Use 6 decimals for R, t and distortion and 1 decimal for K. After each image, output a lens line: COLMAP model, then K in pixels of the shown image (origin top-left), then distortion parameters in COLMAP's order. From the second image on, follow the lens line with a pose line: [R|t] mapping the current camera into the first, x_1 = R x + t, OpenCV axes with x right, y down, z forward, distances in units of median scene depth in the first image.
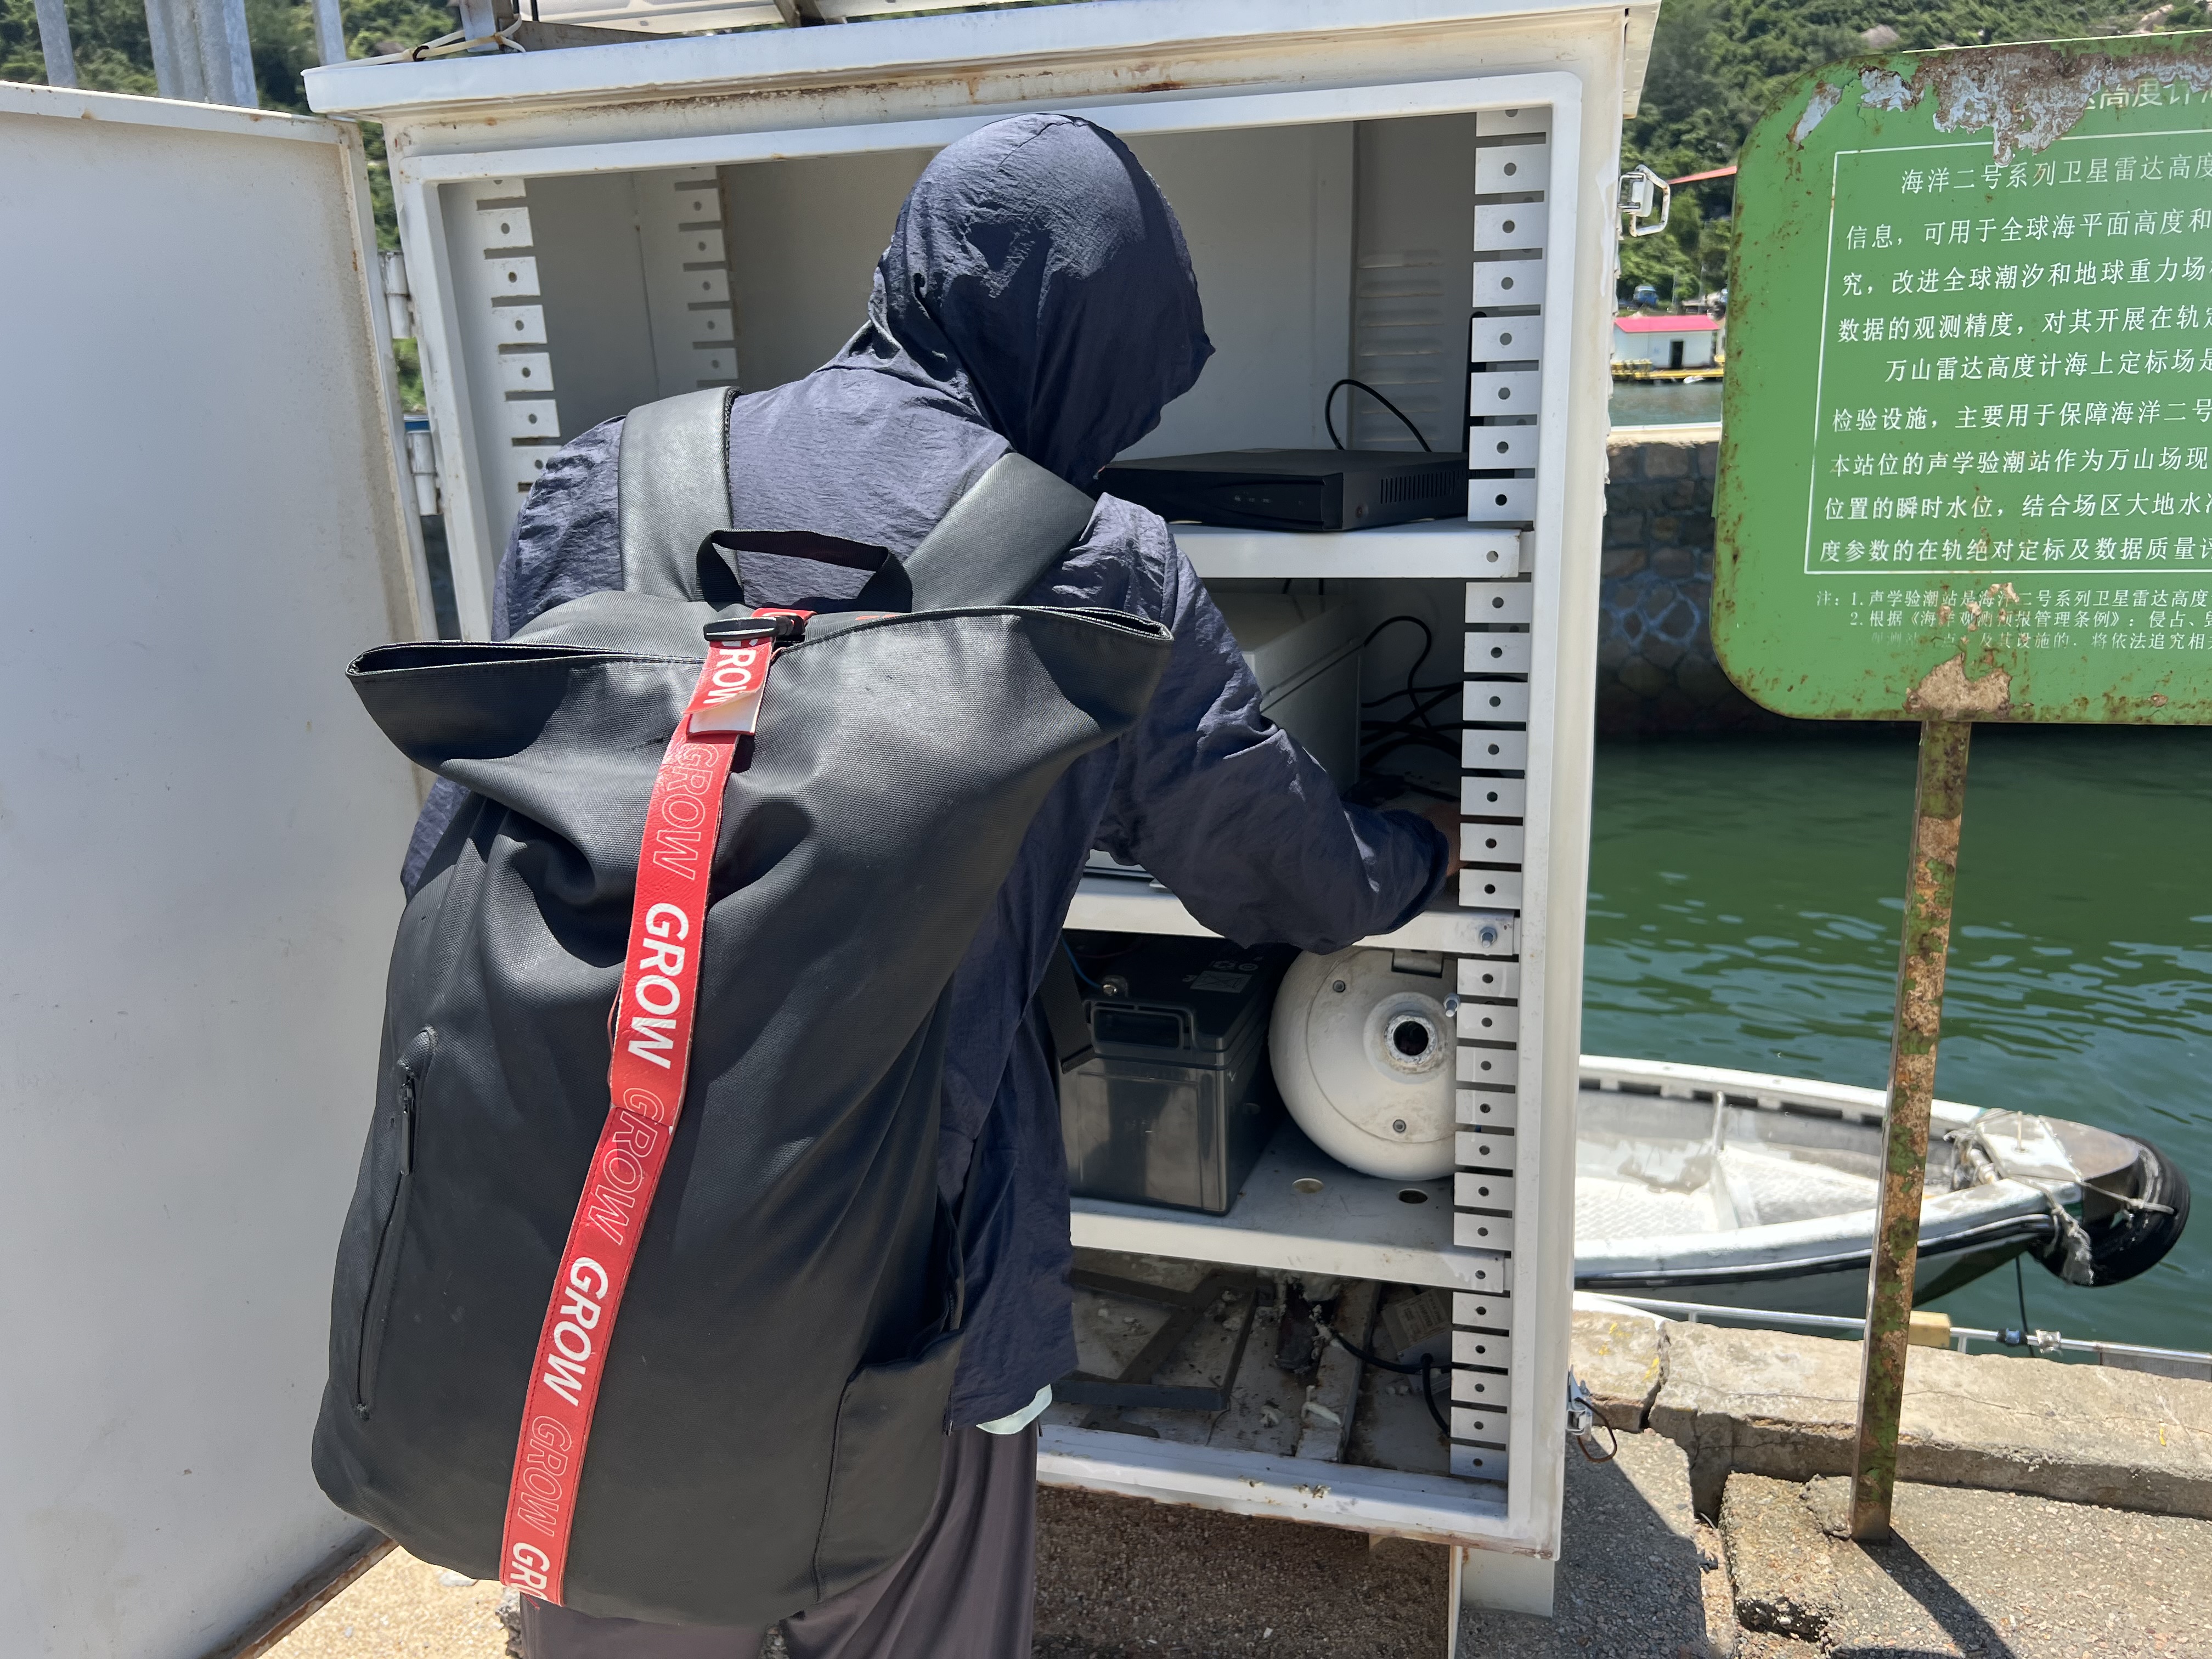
lens RADIAL K [[1665.5, 0, 1144.7], [0, 1665.5, 829.6], [0, 0, 1]] dist [0.057366, -0.065736]
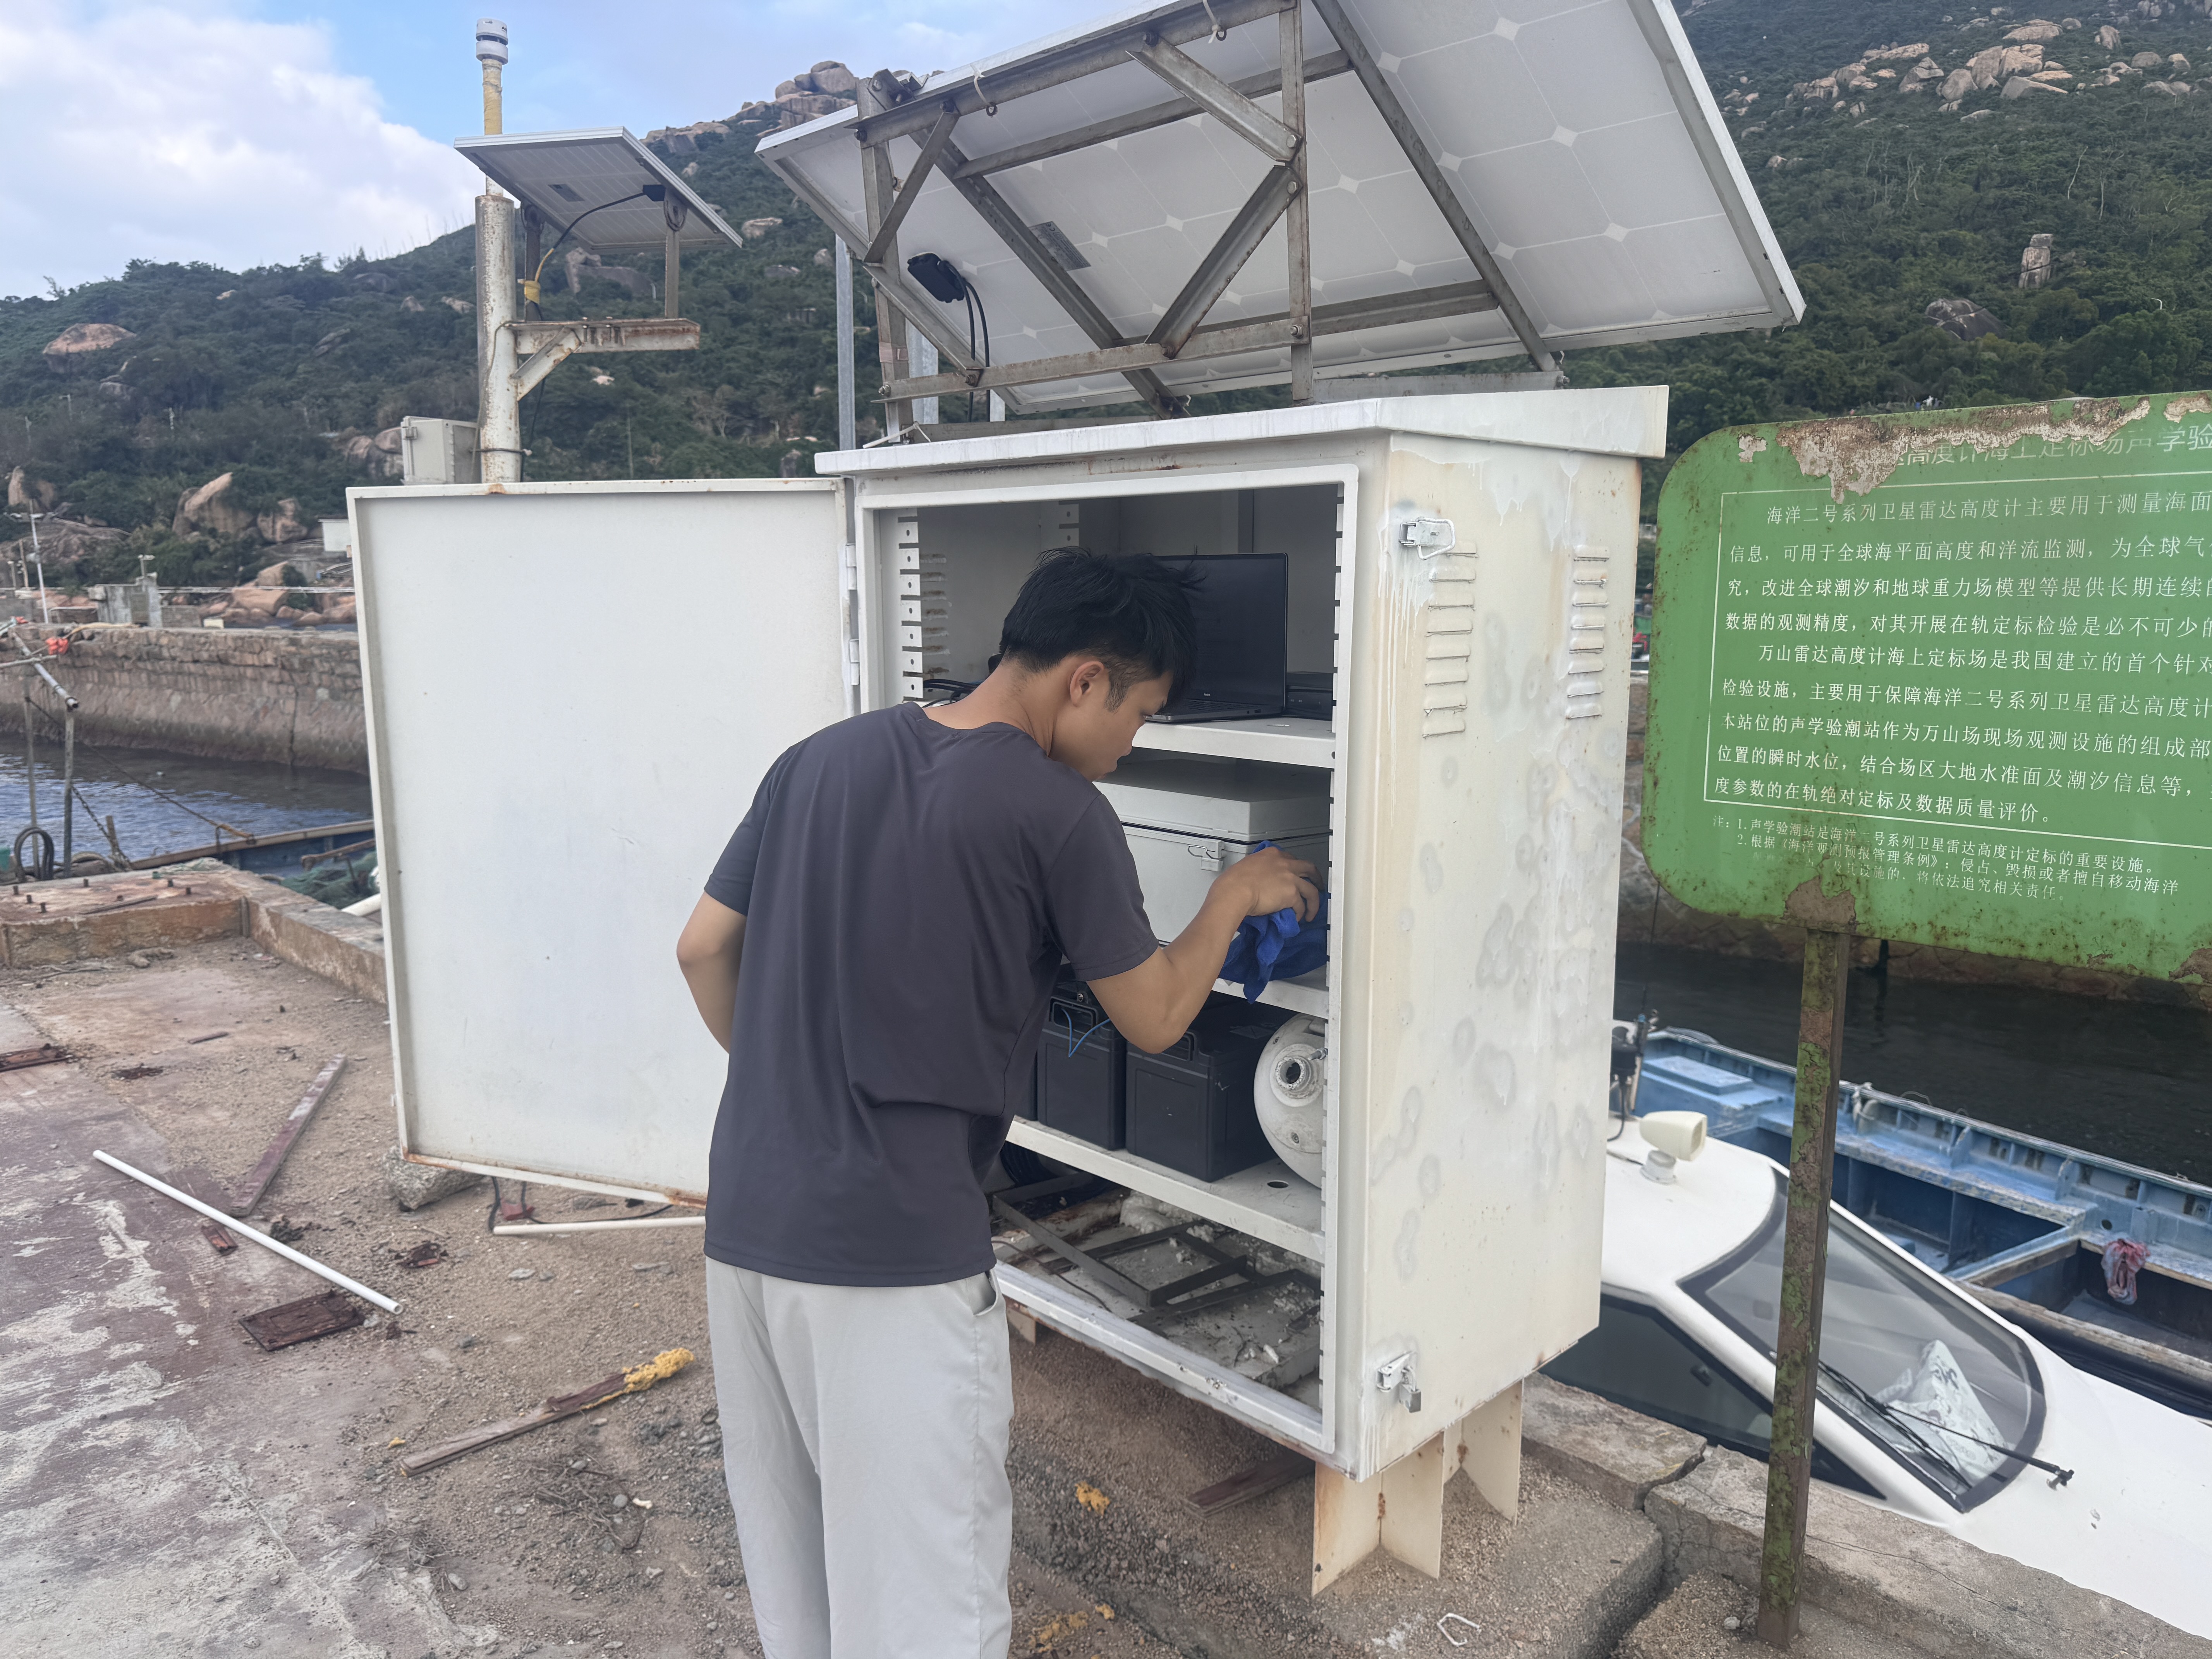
lens RADIAL K [[1558.6, 0, 1093.8], [0, 1558.6, 832.5], [0, 0, 1]] dist [0.034361, -0.034601]
pose [[0.858607, 0.115488, -0.499457, 0.625890], [-0.171485, 0.982870, -0.067531, 0.036701], [0.483102, 0.143632, 0.863703, -0.286862]]
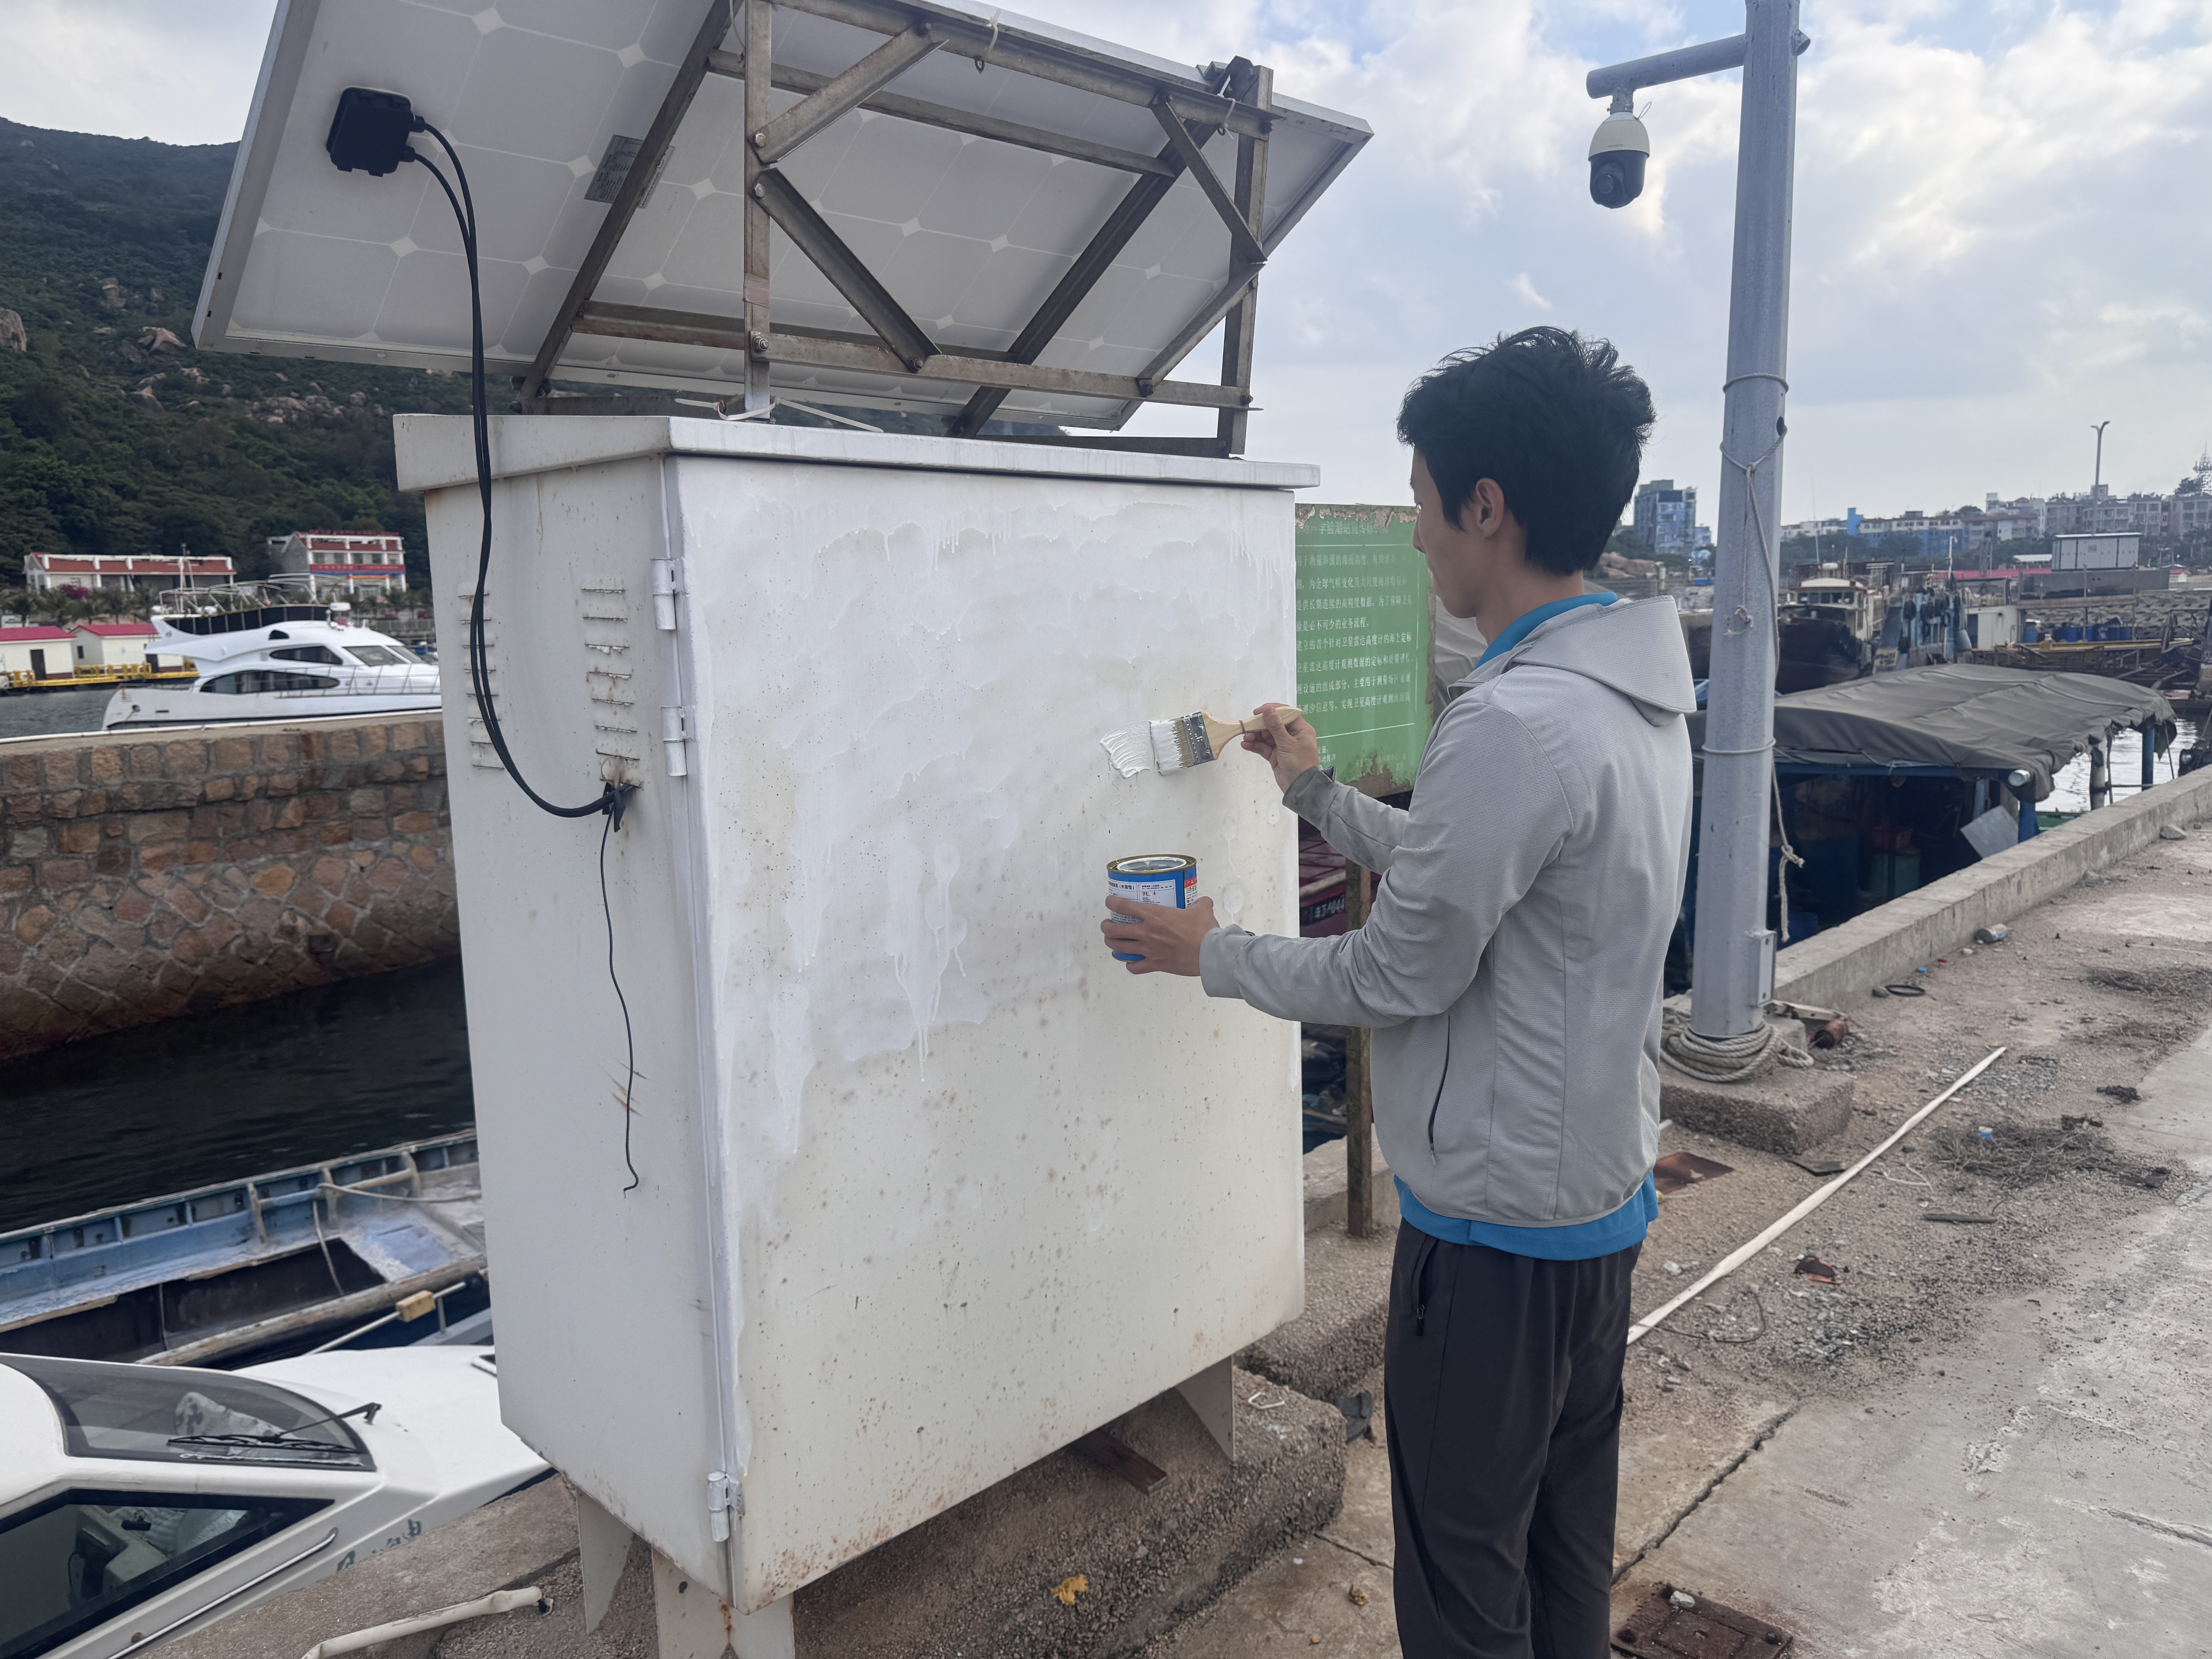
lens RADIAL K [[1550.2, 0, 1088.3], [0, 1550.2, 824.4], [0, 0, 1]] dist [0.067848, -0.087311]
pose [[0.510666, -0.101161, 0.853807, -1.176606], [0.249749, 0.967688, -0.034722, -0.046667], [-0.822707, 0.230969, 0.519430, 0.205854]]
